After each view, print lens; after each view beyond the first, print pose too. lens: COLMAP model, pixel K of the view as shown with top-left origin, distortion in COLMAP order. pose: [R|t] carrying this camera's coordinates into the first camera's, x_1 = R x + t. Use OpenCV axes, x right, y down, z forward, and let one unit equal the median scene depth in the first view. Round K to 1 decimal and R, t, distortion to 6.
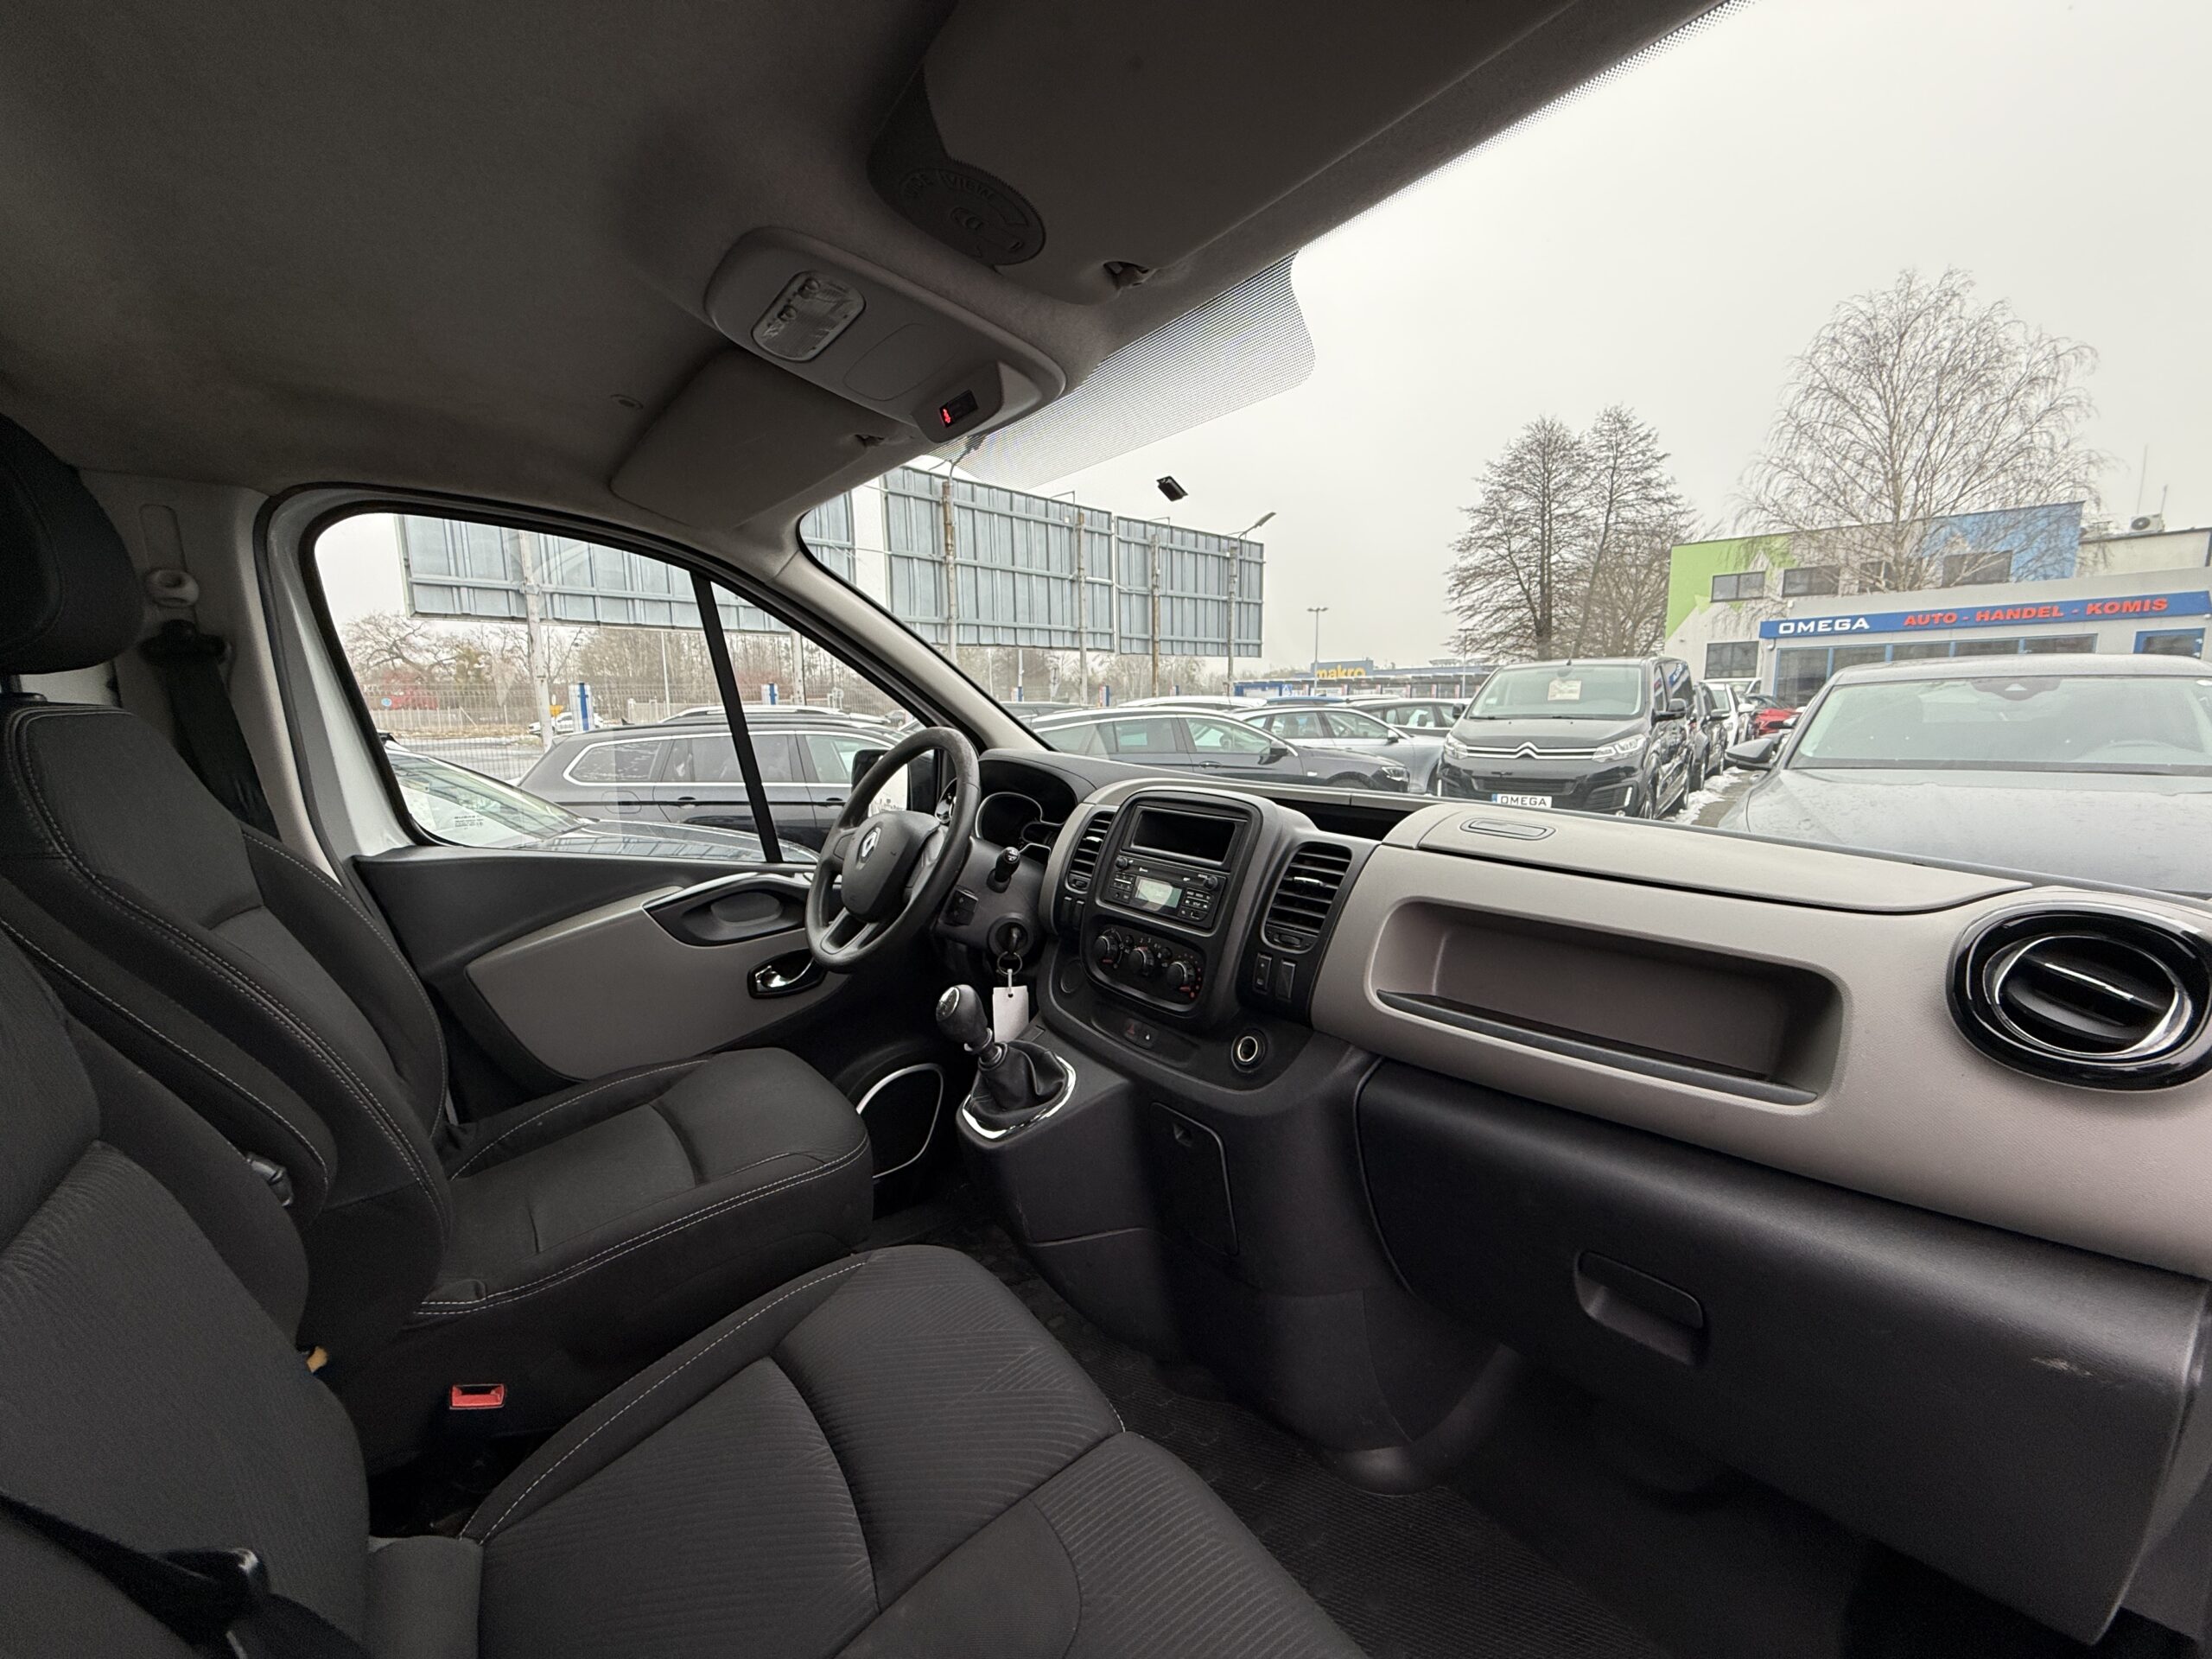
lens RADIAL K [[881.7, 0, 1092.6], [0, 881.7, 820.9], [0, 0, 1]] dist [-0.001891, -0.000069]
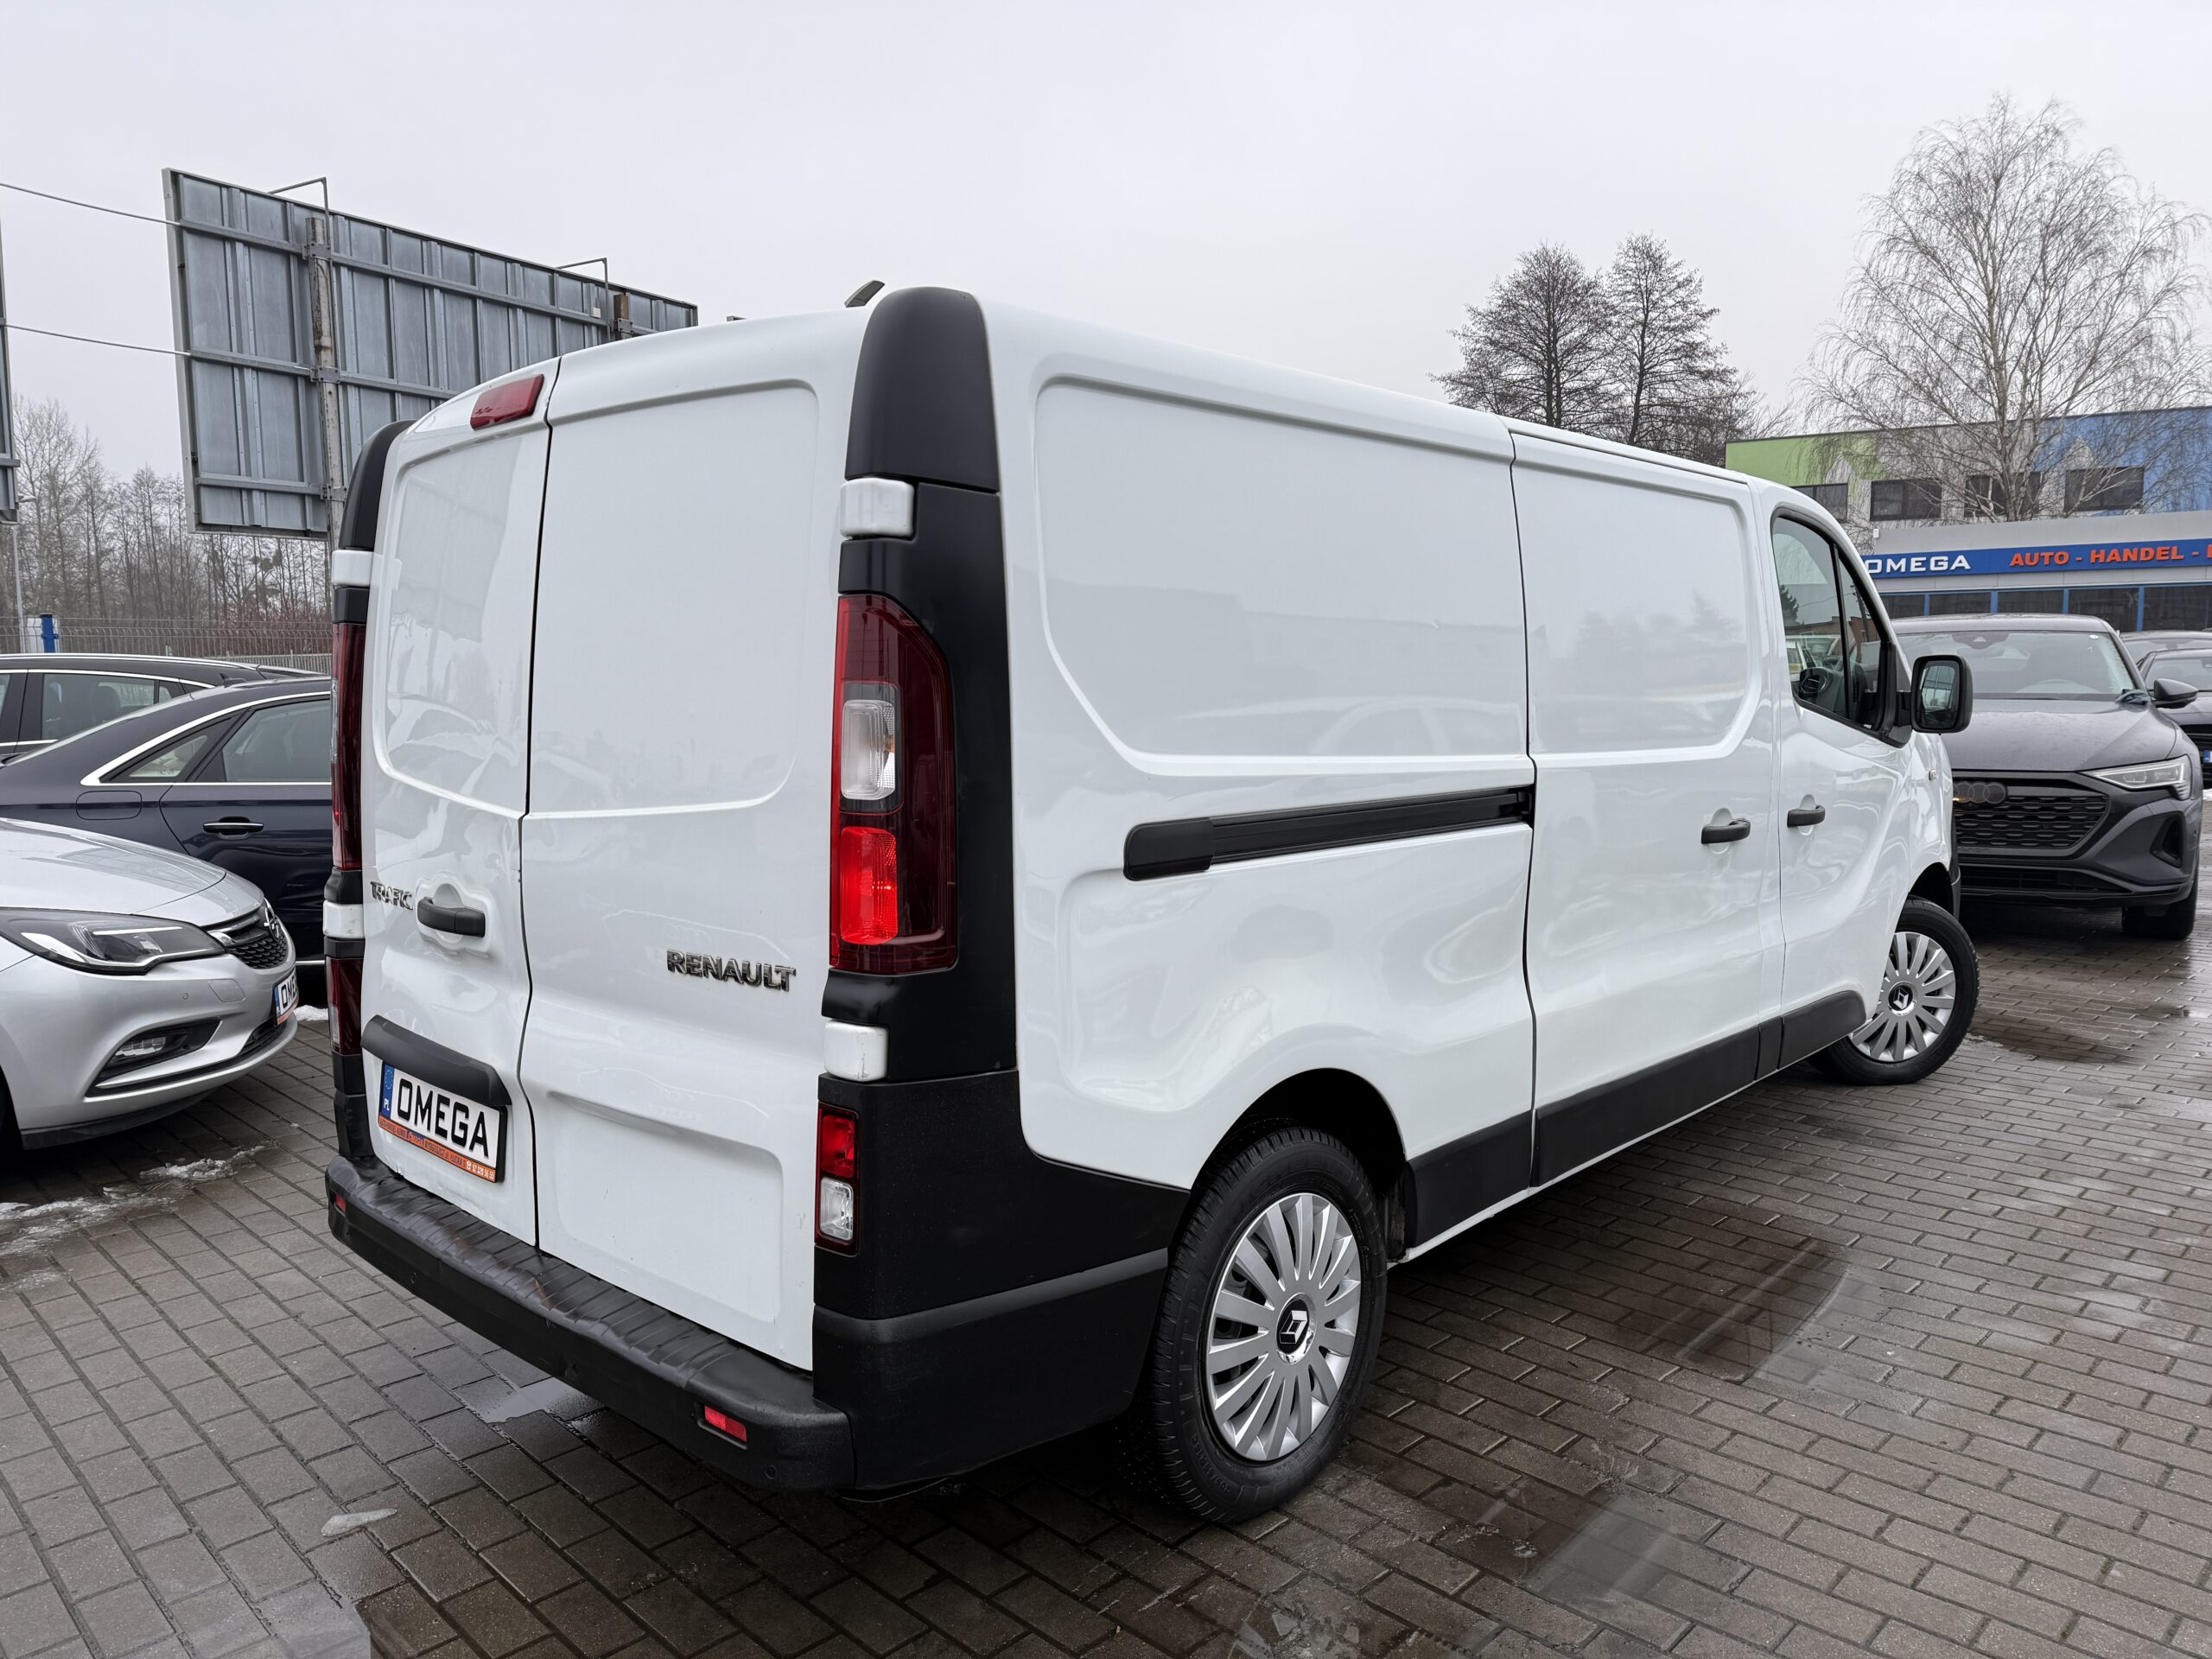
lens RADIAL K [[1583.8, 0, 1055.6], [0, 1583.8, 826.1], [0, 0, 1]] dist [0.001382, -0.004361]
pose [[0.984275, -0.011190, 0.176290, -0.107115], [0.017240, 0.999312, -0.032825, 0.026803], [-0.175802, 0.035348, 0.983791, -0.156188]]
